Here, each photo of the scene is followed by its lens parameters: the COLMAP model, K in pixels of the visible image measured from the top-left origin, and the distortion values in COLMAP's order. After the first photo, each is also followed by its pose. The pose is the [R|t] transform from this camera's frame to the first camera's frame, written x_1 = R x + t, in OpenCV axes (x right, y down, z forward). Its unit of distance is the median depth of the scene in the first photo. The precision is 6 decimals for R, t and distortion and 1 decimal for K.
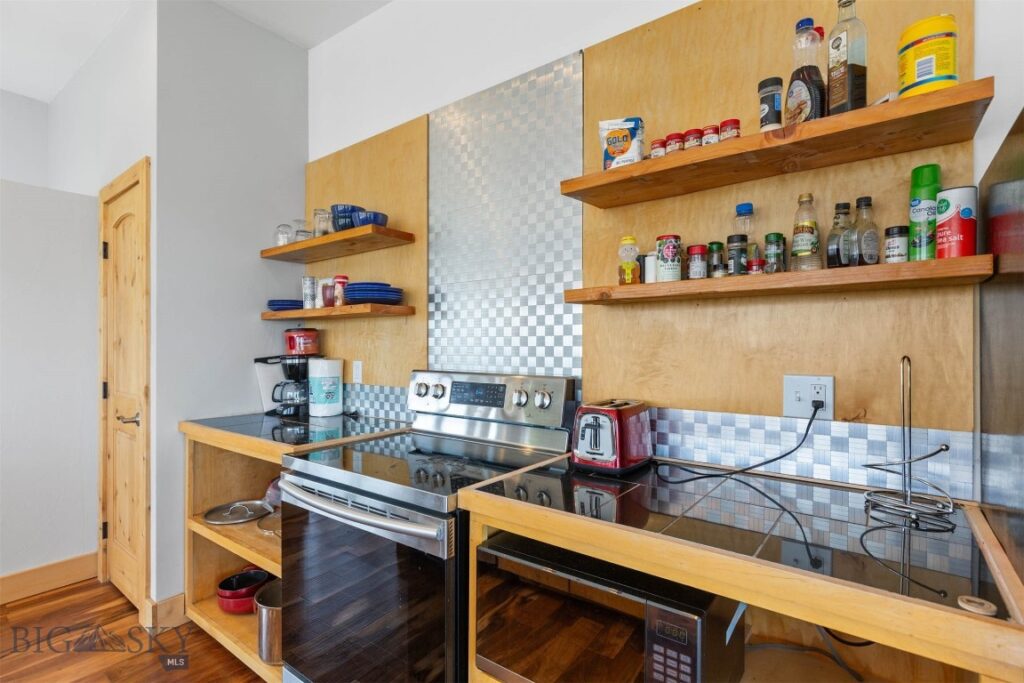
lens RADIAL K [[493.5, 0, 515.5], [0, 493.5, 347.0], [0, 0, 1]] dist [0.001749, -0.000460]
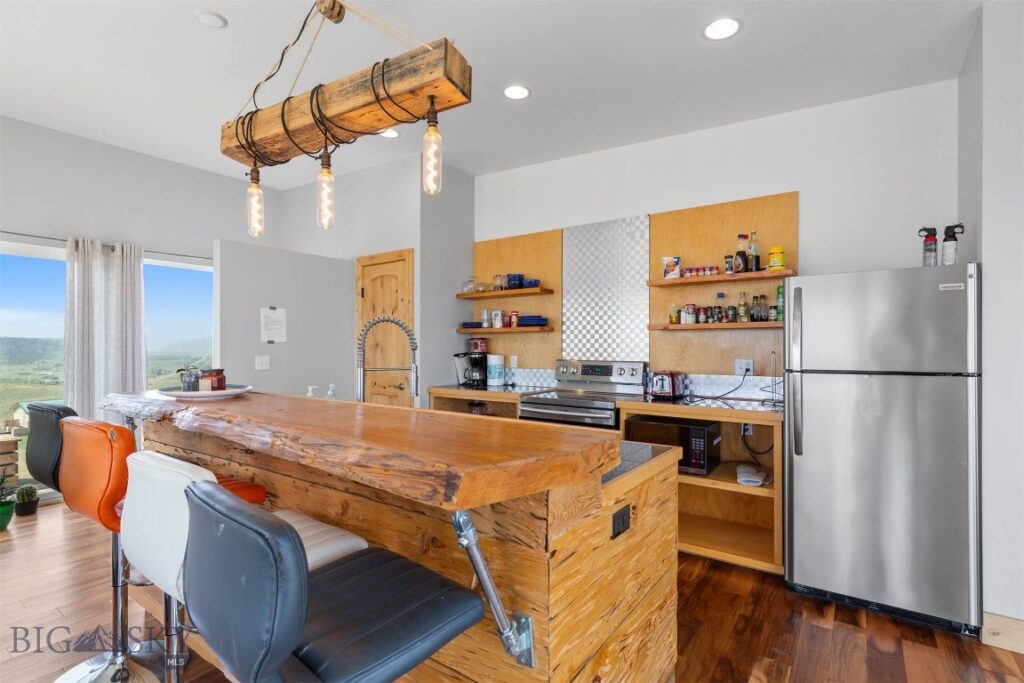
lens RADIAL K [[493.5, 0, 514.6], [0, 493.5, 348.5], [0, 0, 1]] dist [0.001749, -0.000460]
pose [[0.999576, -0.000798, 0.029123, -0.538196], [0.000658, 0.999988, 0.004799, -0.009884], [-0.029126, -0.004778, 0.999564, -1.212574]]
